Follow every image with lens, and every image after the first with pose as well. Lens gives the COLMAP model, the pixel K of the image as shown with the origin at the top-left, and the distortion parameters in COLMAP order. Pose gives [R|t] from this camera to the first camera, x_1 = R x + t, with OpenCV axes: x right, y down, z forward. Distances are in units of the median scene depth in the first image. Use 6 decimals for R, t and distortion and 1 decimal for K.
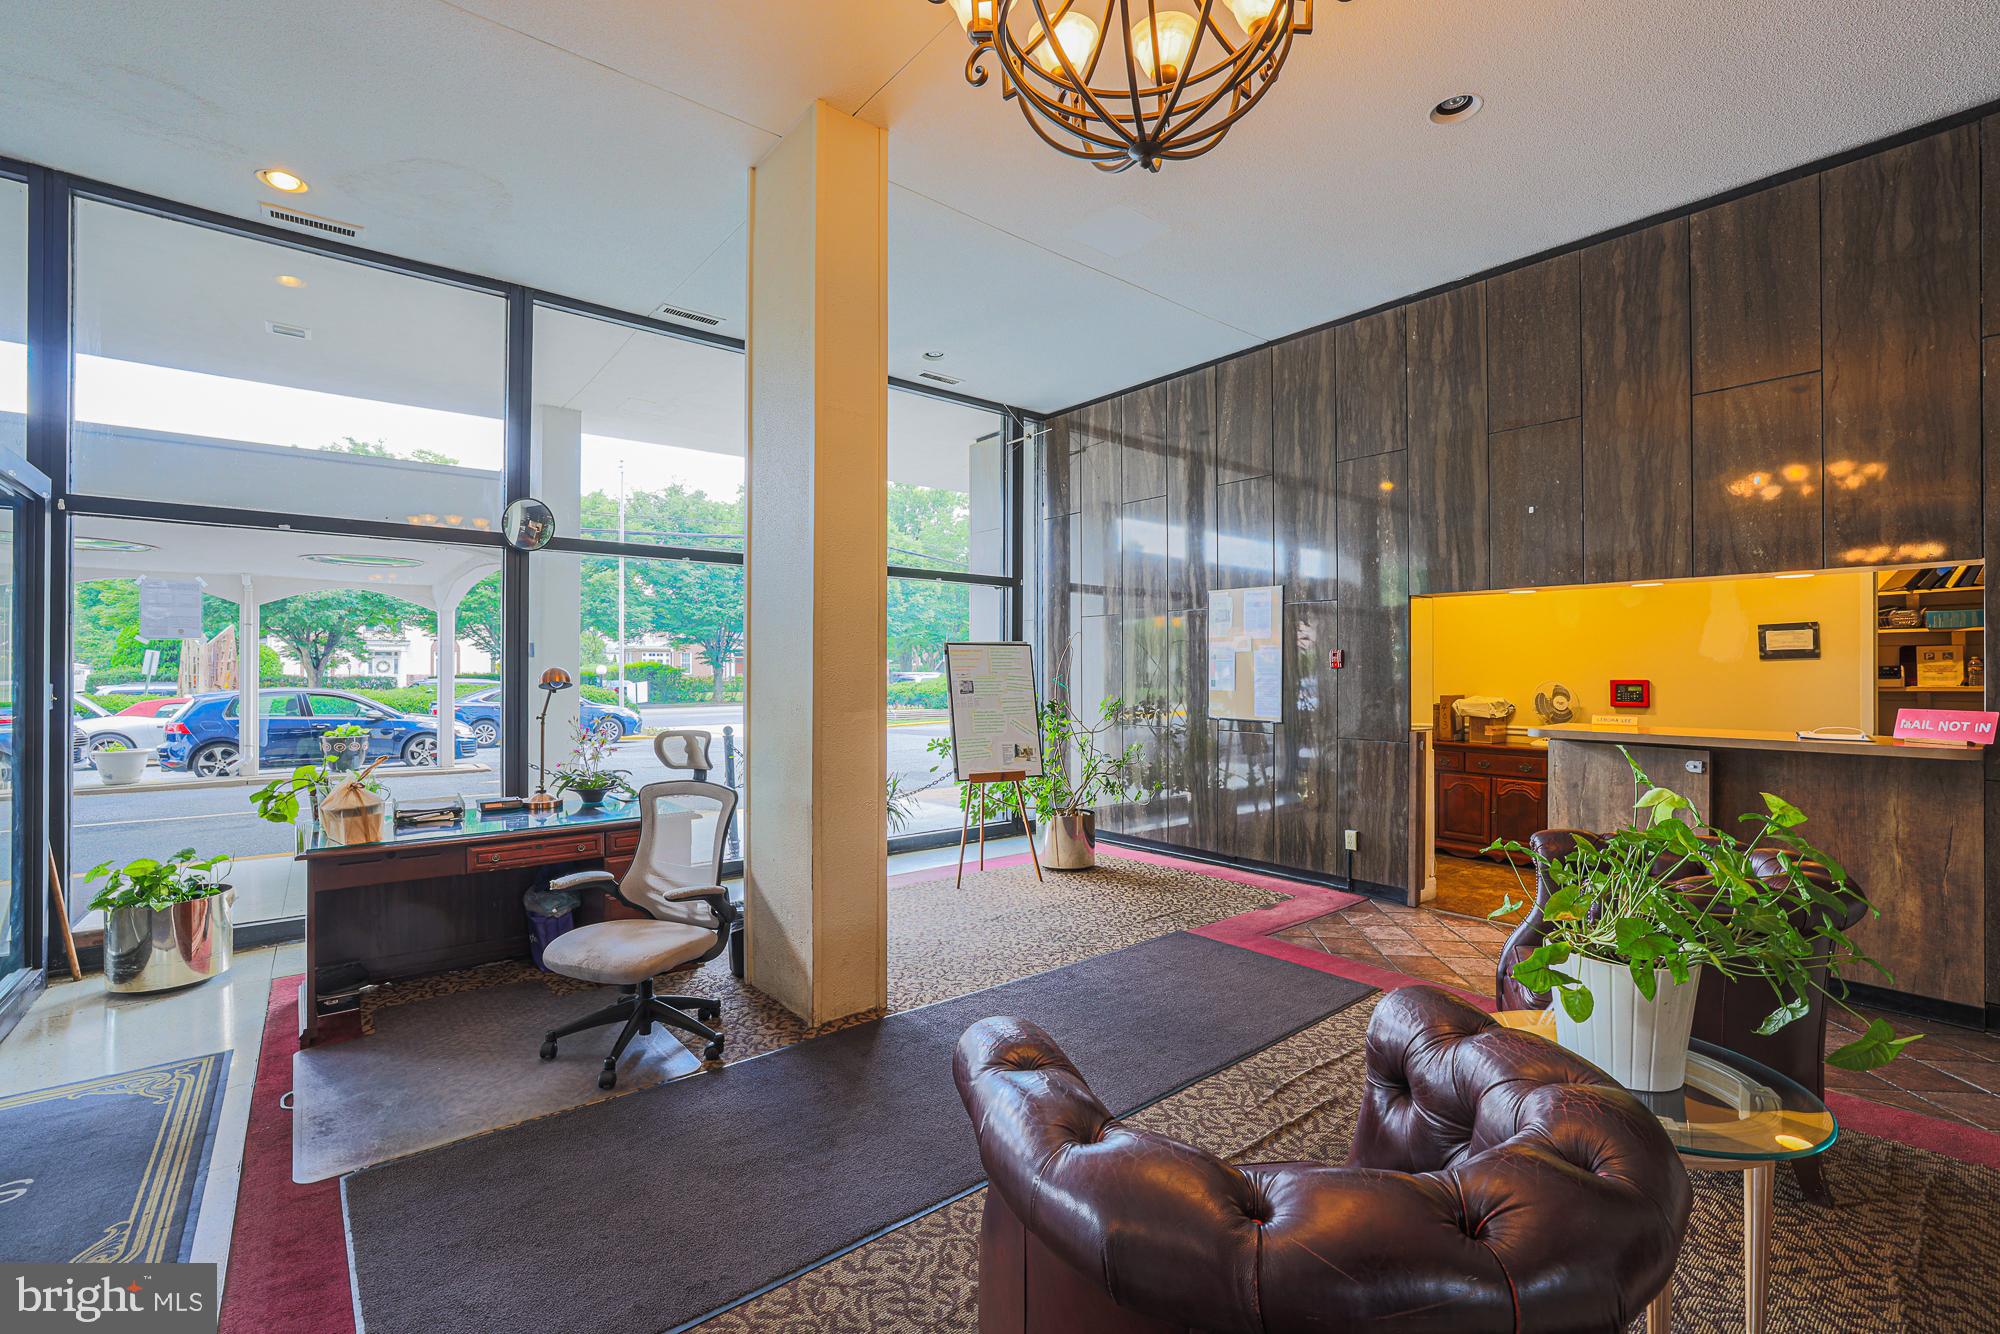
lens RADIAL K [[851.1, 0, 990.5], [0, 851.1, 672.4], [0, 0, 1]] dist [-0.001377, 0.002034]
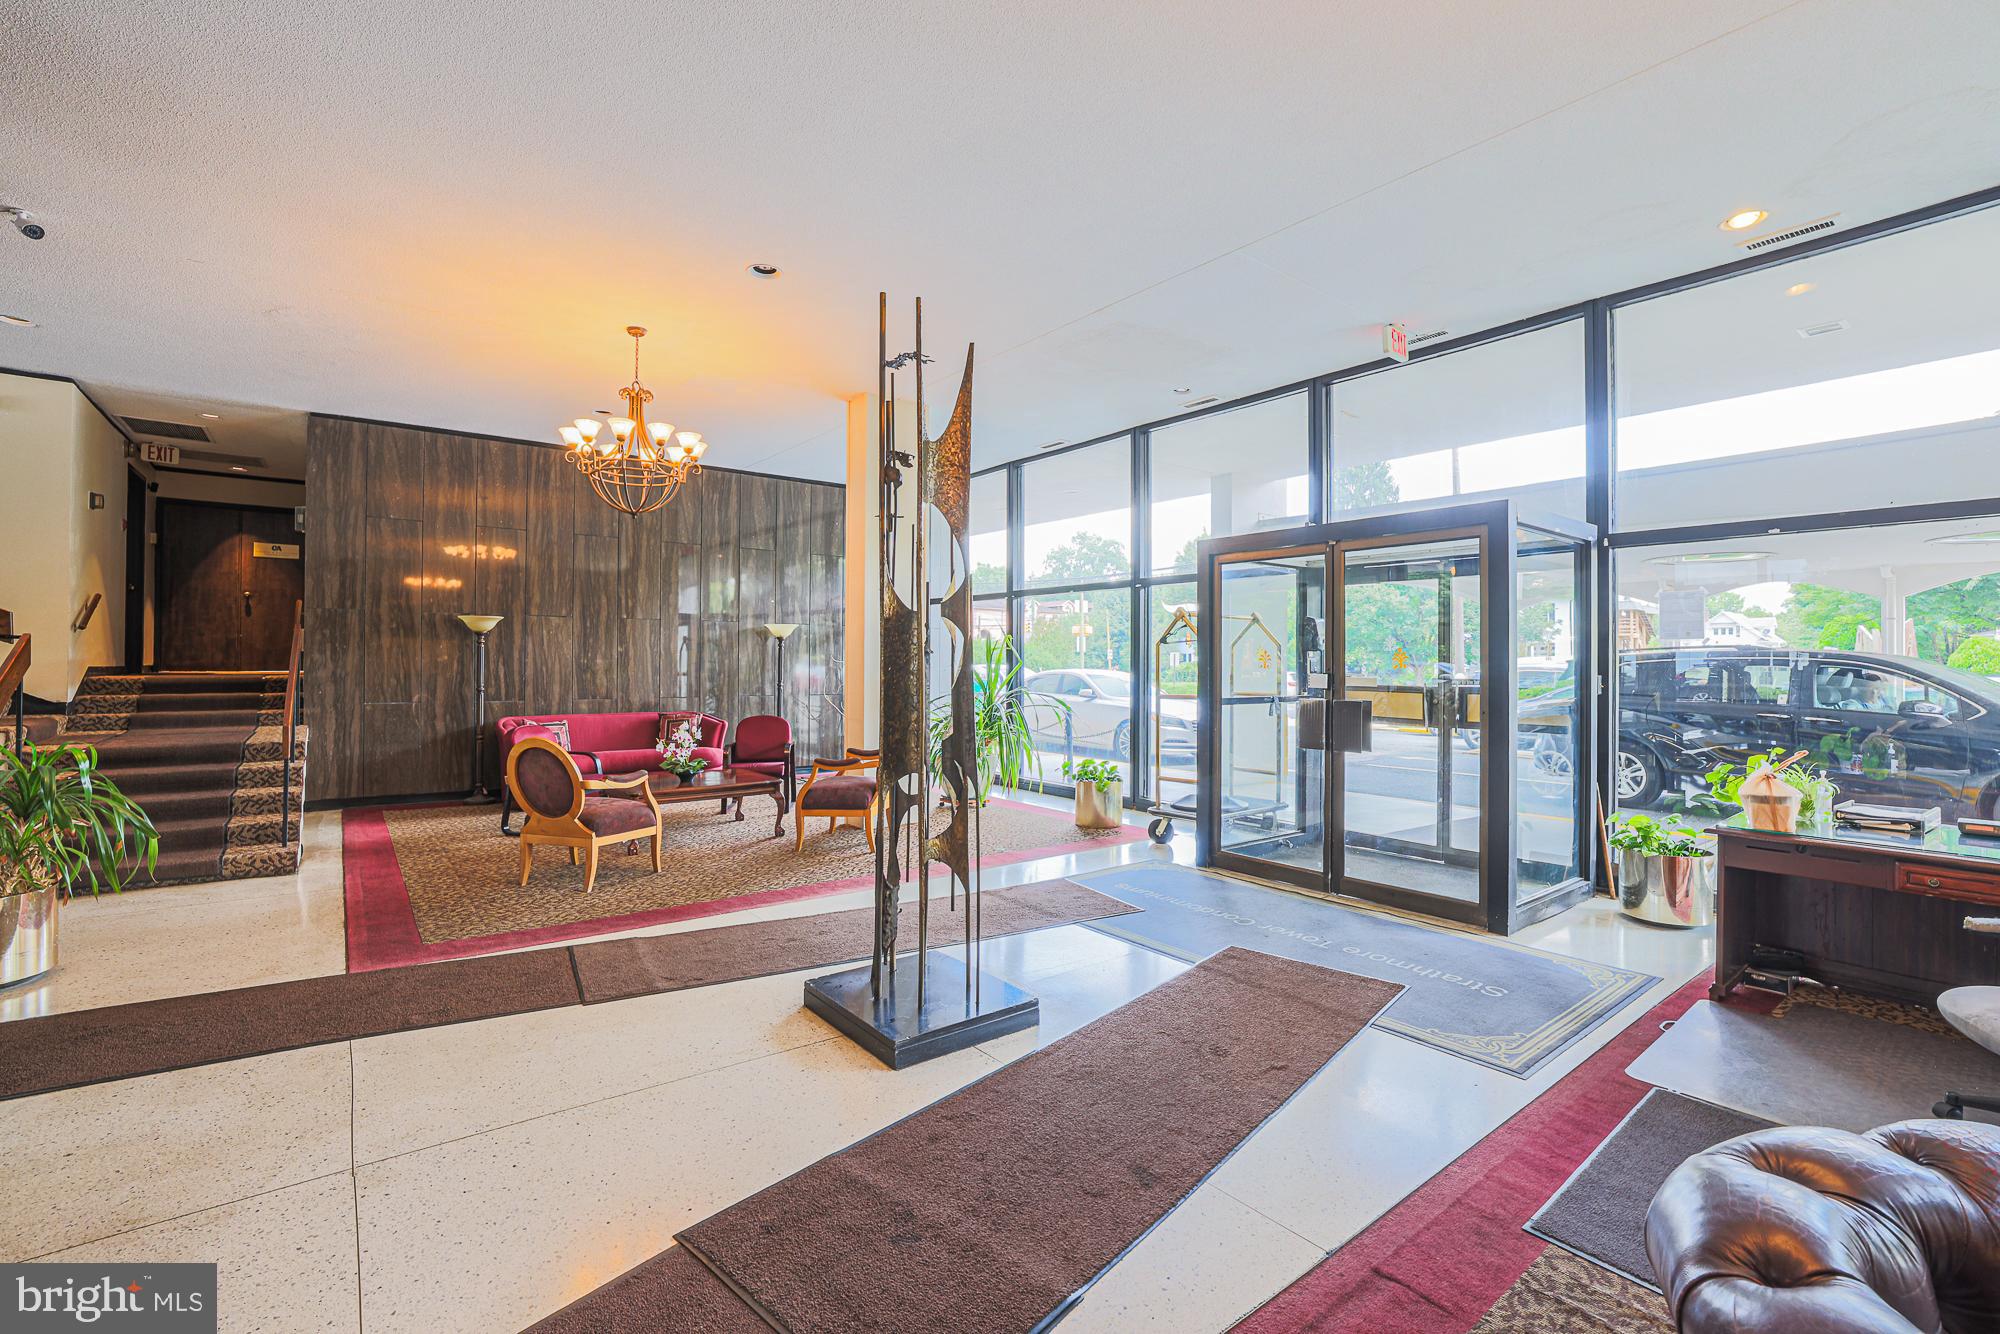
lens RADIAL K [[851.1, 0, 1000.0], [0, 851.1, 656.6], [0, 0, 1]] dist [-0.001377, 0.002034]
pose [[0.002621, -0.009946, -0.999947, 0.270947], [-0.004900, 0.999938, -0.009959, 0.001538], [0.999985, 0.004926, 0.002572, 0.043168]]
